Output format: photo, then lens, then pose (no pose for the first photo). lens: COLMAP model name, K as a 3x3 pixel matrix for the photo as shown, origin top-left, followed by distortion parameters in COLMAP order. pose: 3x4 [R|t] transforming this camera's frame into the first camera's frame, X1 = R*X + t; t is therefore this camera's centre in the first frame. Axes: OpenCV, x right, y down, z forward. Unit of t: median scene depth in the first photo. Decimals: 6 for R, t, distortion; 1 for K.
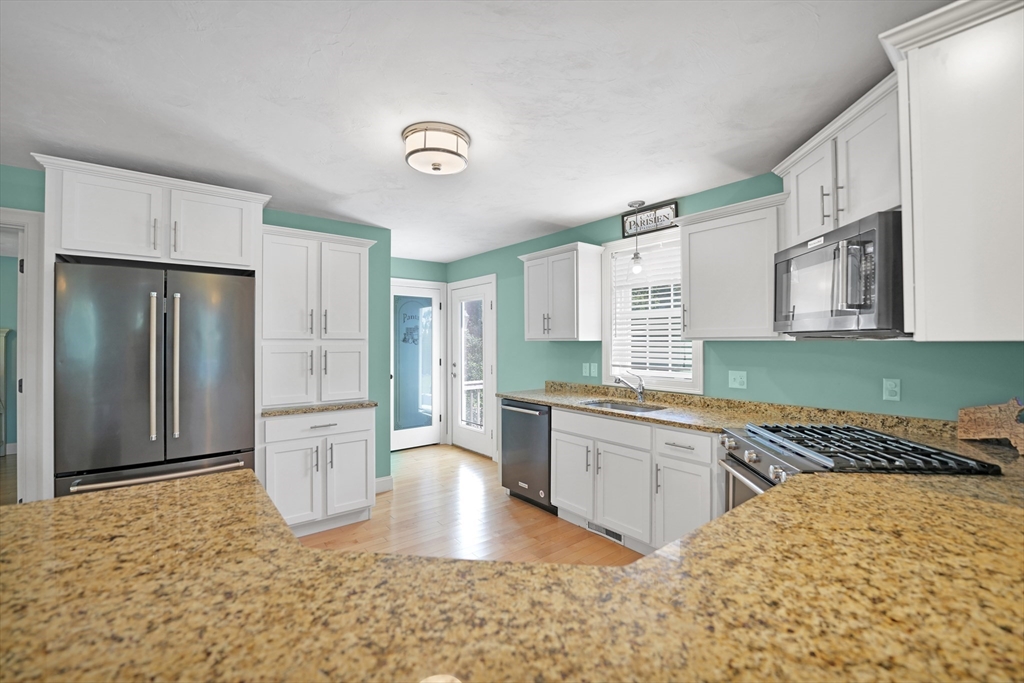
lens RADIAL K [[432.0, 0, 517.0], [0, 432.0, 337.0], [0, 0, 1]] dist [-0.028796, -0.000283]
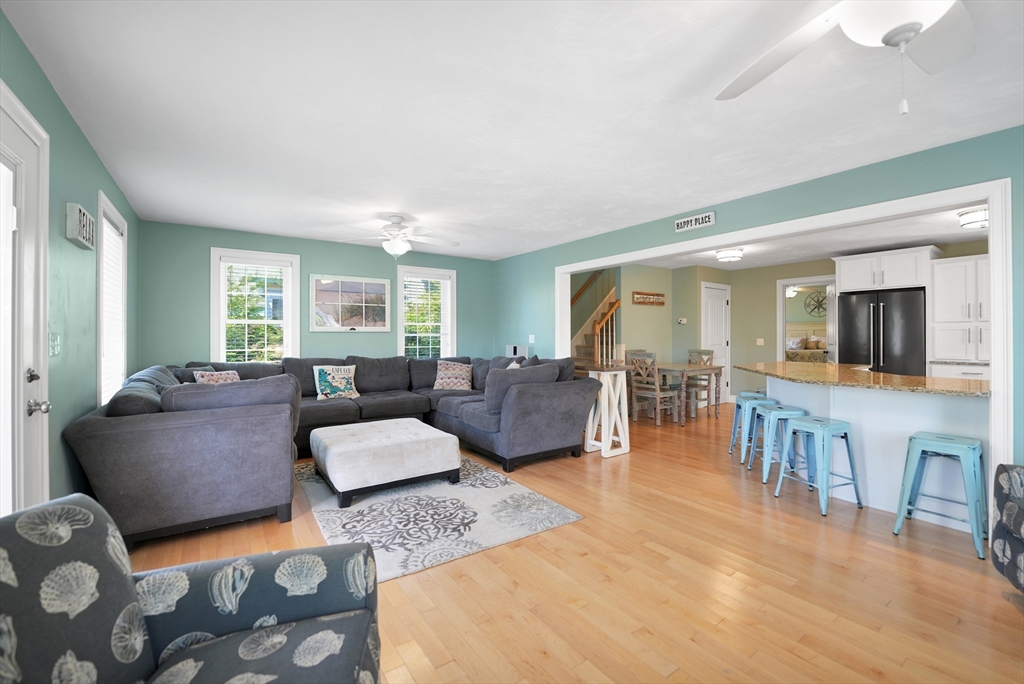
lens RADIAL K [[432.0, 0, 517.0], [0, 432.0, 337.5], [0, 0, 1]] dist [-0.028796, -0.000283]
pose [[-0.057445, 0.004532, -0.998338, 1.275025], [0.014003, 0.999895, 0.003734, 0.037679], [0.998250, -0.013765, -0.057503, -0.676598]]
